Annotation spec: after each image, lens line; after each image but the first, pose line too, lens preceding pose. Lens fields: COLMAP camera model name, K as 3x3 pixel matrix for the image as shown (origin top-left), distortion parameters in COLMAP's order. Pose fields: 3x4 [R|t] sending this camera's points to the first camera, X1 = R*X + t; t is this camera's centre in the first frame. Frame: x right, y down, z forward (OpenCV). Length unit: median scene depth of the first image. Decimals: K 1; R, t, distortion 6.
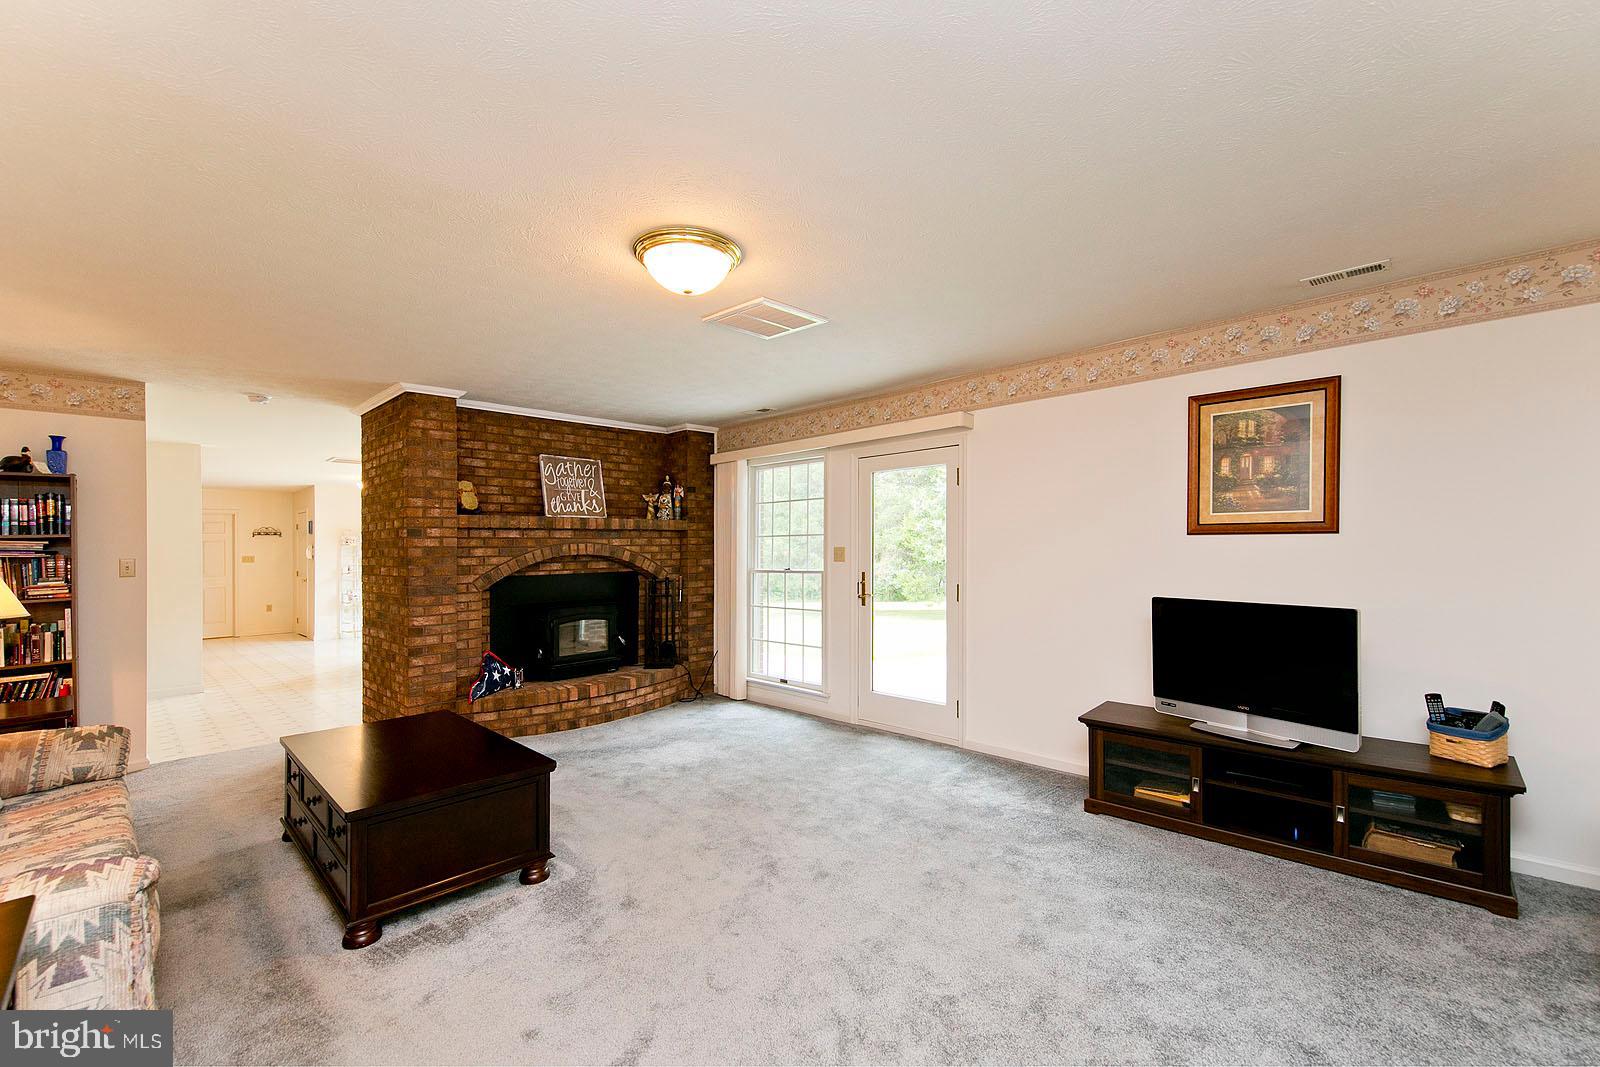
lens RADIAL K [[693.4, 0, 798.8], [0, 693.4, 533.5], [0, 0, 1]] dist [0.015784, -0.000184]
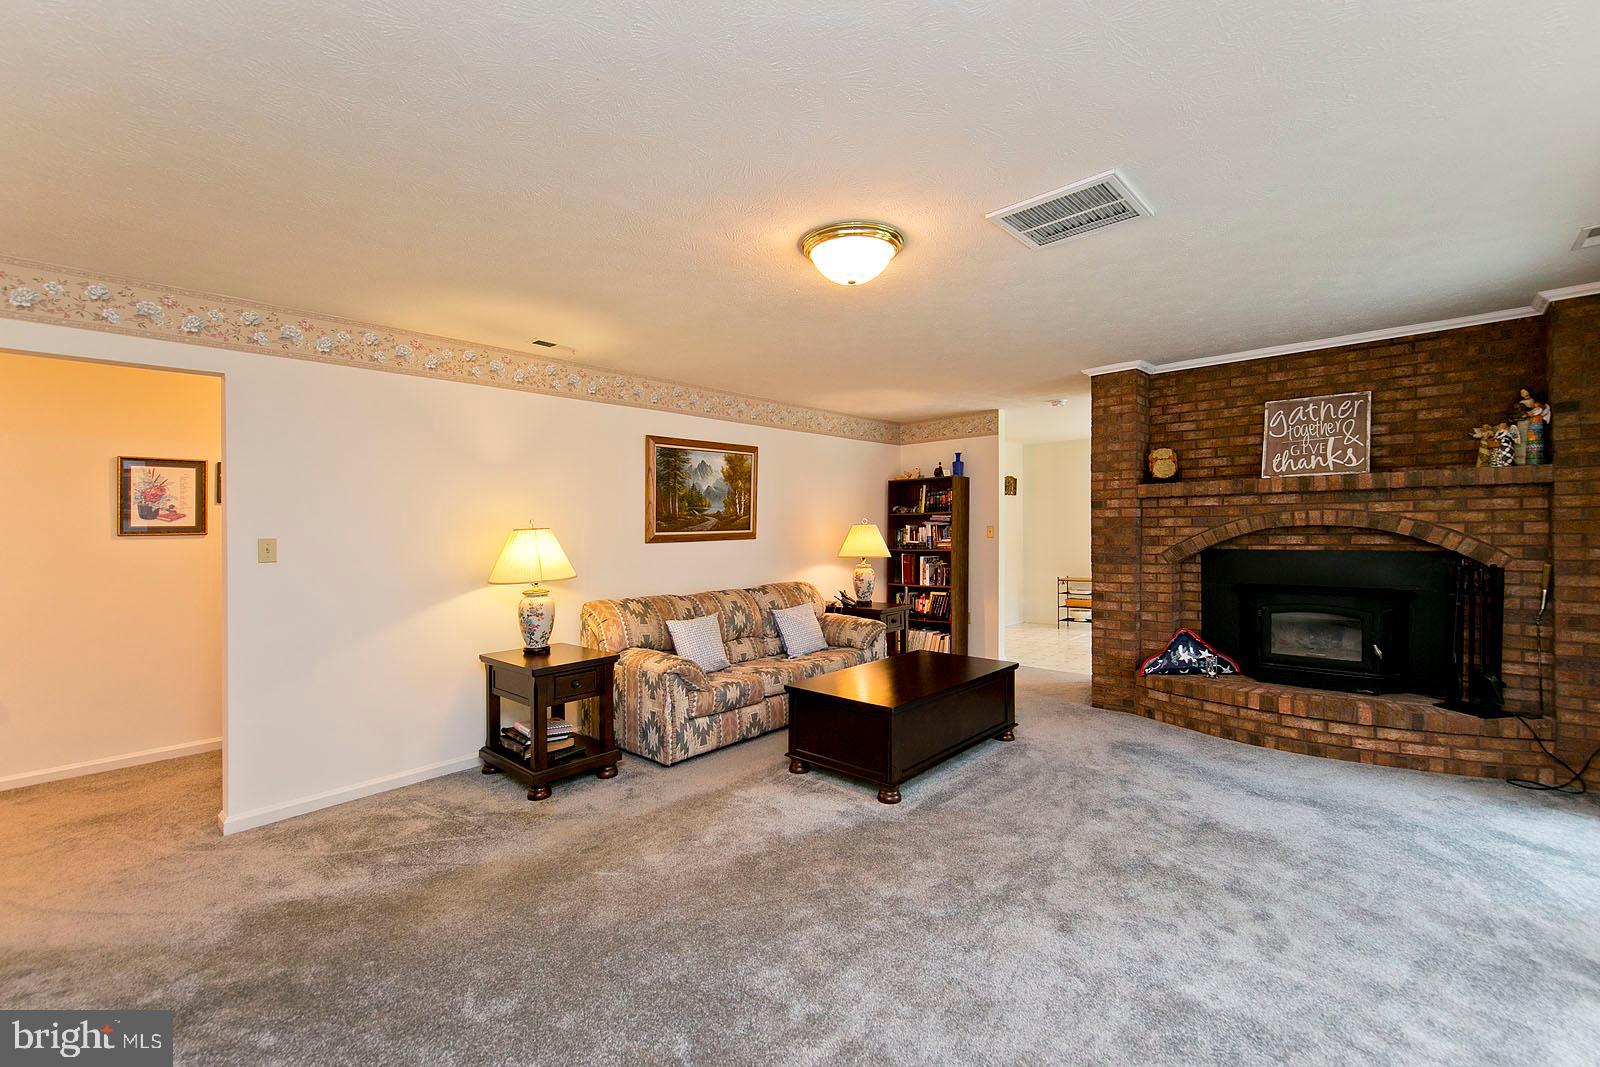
lens RADIAL K [[667.4, 0, 790.7], [0, 667.4, 491.5], [0, 0, 1]] dist [0.005025, -0.001386]
pose [[0.023005, -0.040175, -0.998928, 0.411598], [0.036189, 0.998571, -0.039327, 0.002137], [0.999080, -0.035245, 0.024426, 0.431165]]
